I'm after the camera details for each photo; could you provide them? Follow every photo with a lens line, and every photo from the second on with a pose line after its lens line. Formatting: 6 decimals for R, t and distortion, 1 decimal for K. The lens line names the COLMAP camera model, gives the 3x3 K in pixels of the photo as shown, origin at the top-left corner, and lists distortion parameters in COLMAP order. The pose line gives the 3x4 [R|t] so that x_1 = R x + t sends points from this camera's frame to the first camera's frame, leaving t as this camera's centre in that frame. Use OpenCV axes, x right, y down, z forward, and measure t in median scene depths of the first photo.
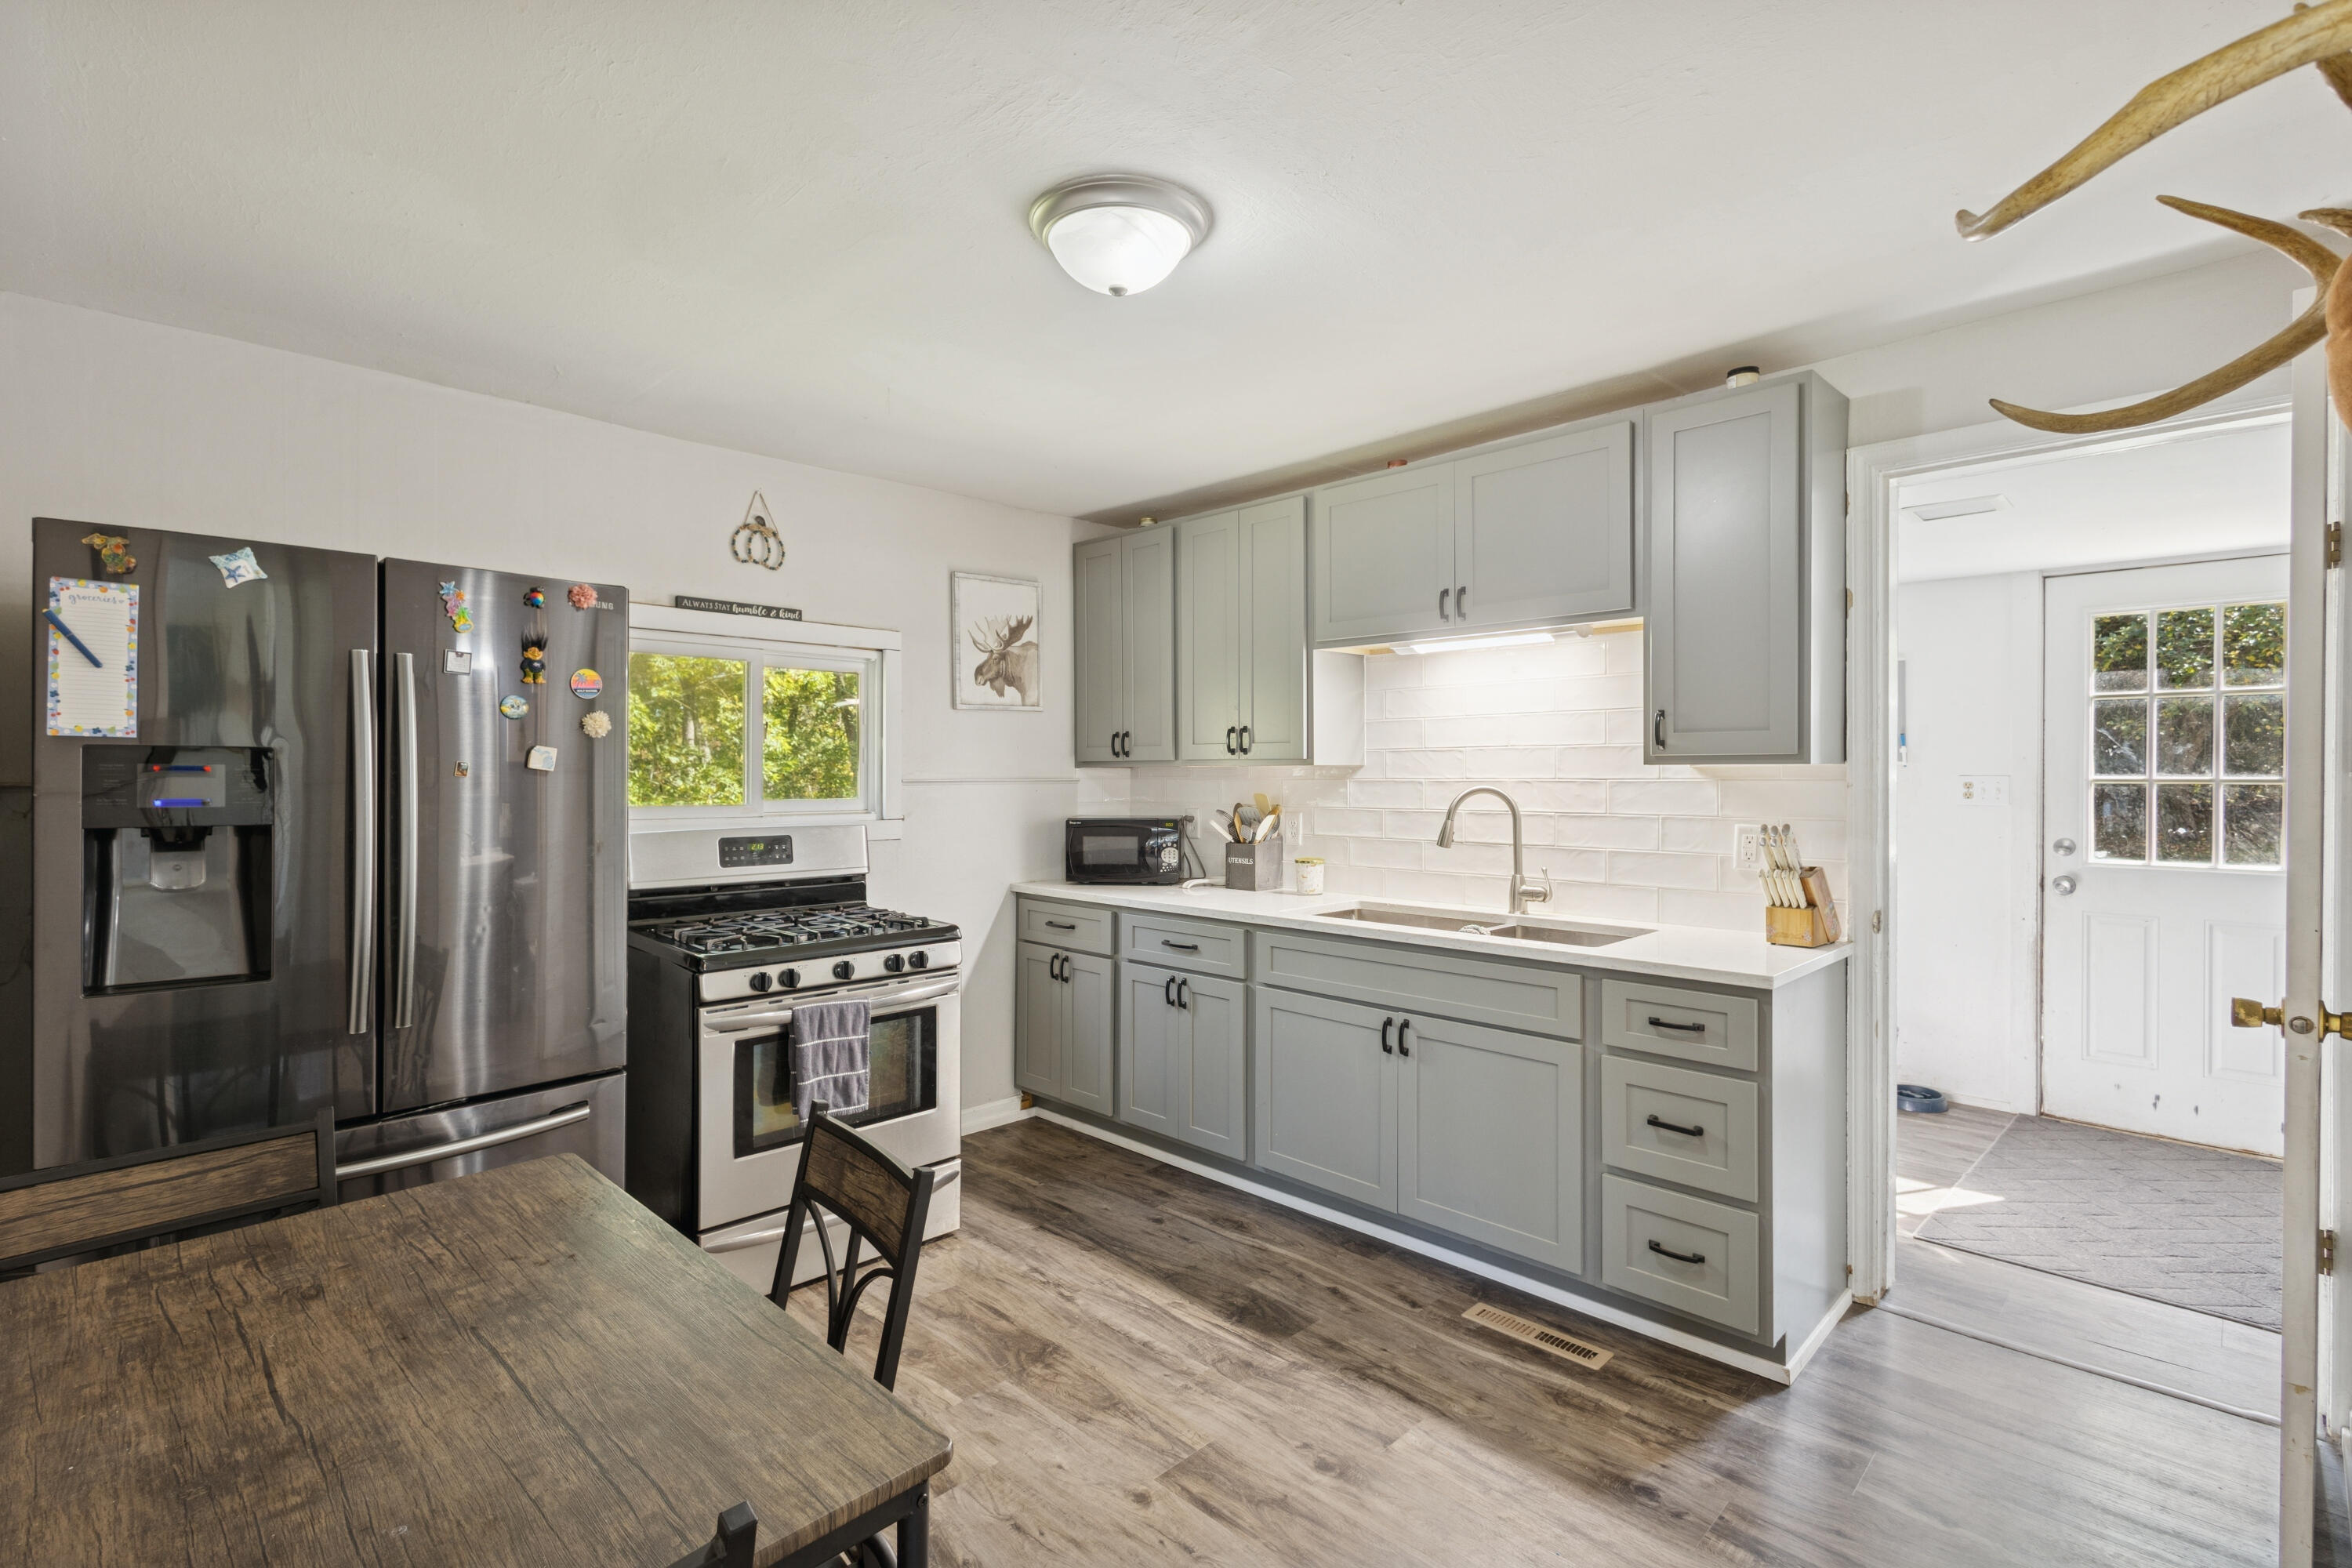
lens RADIAL K [[1085.2, 0, 1172.0], [0, 1085.2, 777.0], [0, 0, 1]] dist [-0.000835, 0.000789]
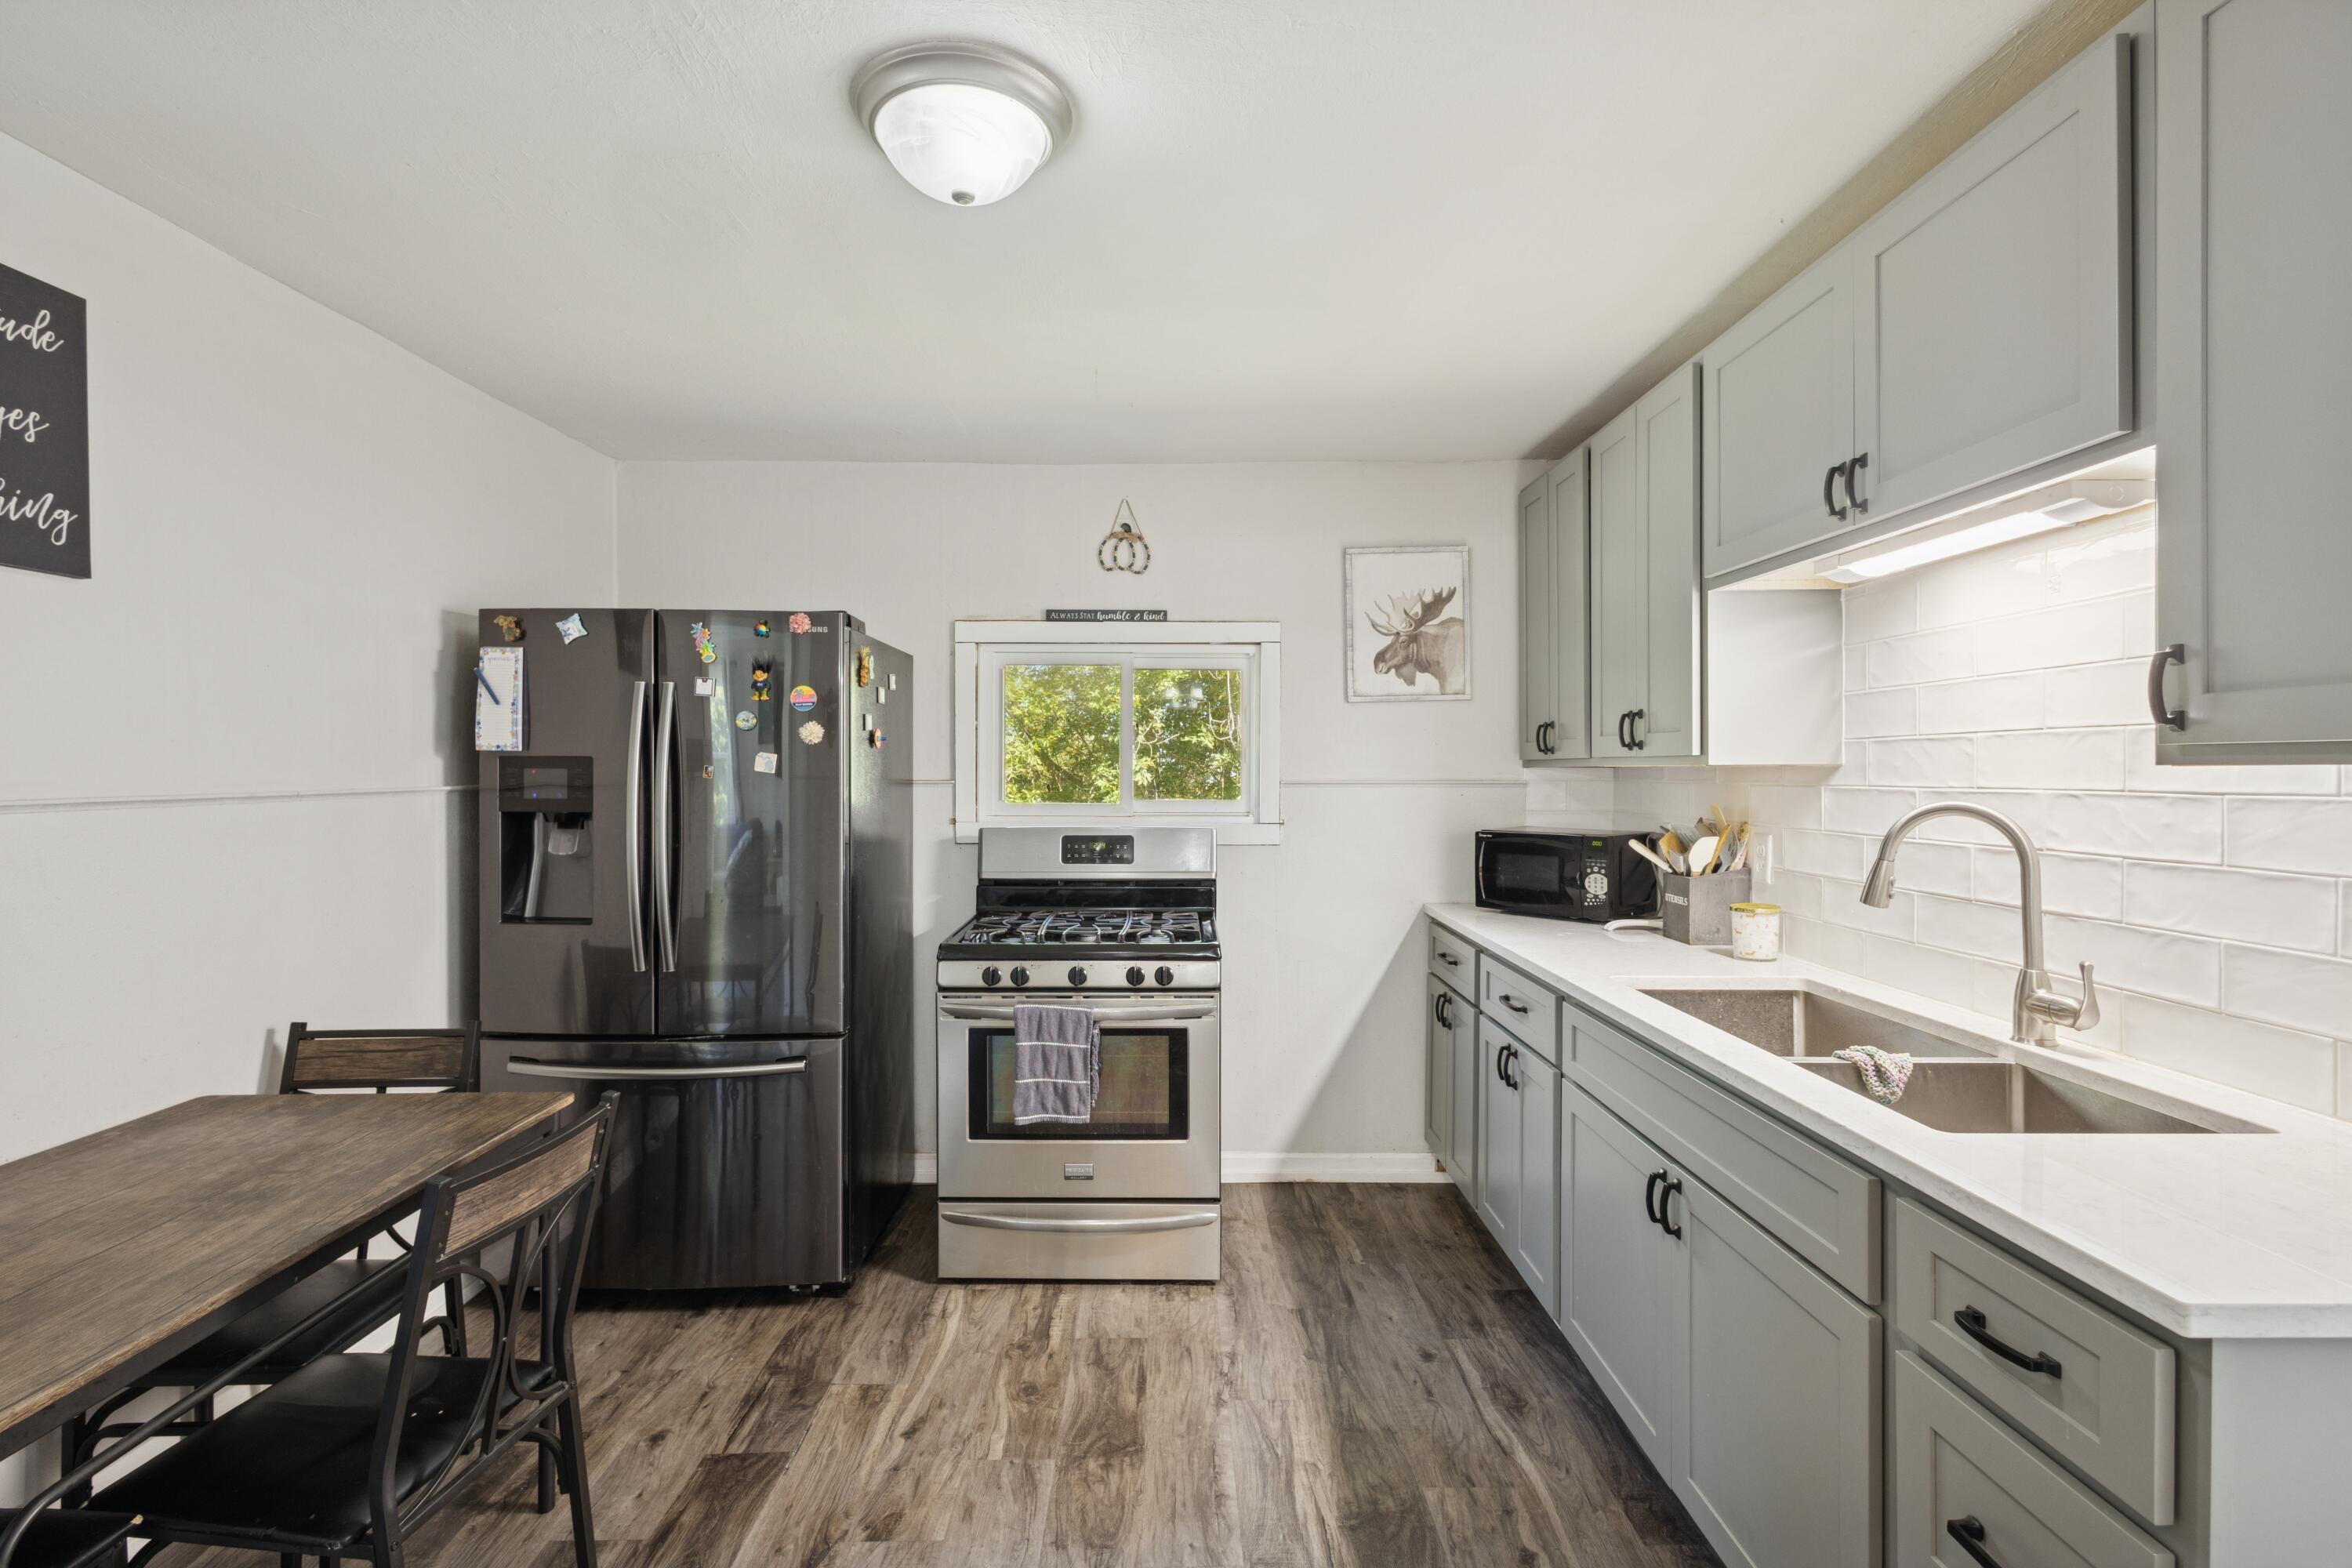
lens RADIAL K [[1085.2, 0, 1171.1], [0, 1085.2, 773.8], [0, 0, 1]] dist [-0.000835, 0.000789]
pose [[0.707609, 0.003372, -0.706596, 0.401854], [-0.003125, 0.999994, 0.001642, -0.005754], [0.706597, 0.001046, 0.707615, 0.325313]]
